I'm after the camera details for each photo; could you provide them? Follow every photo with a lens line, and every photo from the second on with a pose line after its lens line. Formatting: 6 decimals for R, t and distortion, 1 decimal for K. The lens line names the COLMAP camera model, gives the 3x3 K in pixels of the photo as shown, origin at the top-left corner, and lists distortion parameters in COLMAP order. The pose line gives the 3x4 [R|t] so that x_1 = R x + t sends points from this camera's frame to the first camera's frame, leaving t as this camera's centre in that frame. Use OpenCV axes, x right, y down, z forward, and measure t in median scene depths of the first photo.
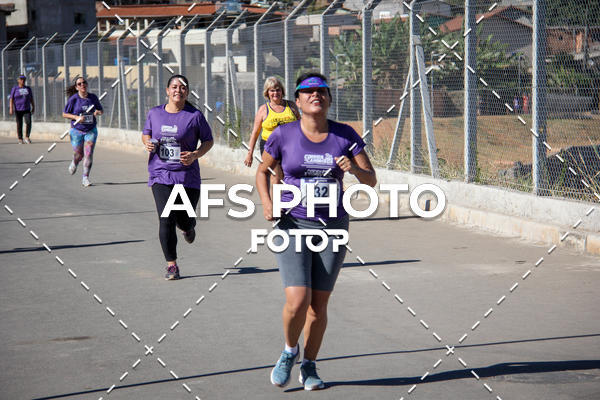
lens RADIAL K [[2849.6, 0, 276.6], [0, 2849.6, 172.6], [0, 0, 1]] dist [2.194744, 0.000000]
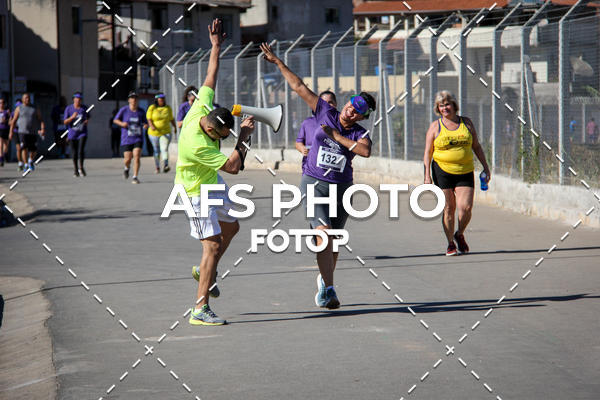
lens RADIAL K [[4293.3, 0, 326.0], [0, 4293.3, 214.0], [0, 0, 1]] dist [3.612712, 0.000000]
pose [[0.996068, 0.006823, -0.088334, 0.033776], [-0.007263, 0.999963, -0.004658, 0.005707], [0.088299, 0.005282, 0.996080, -0.162411]]
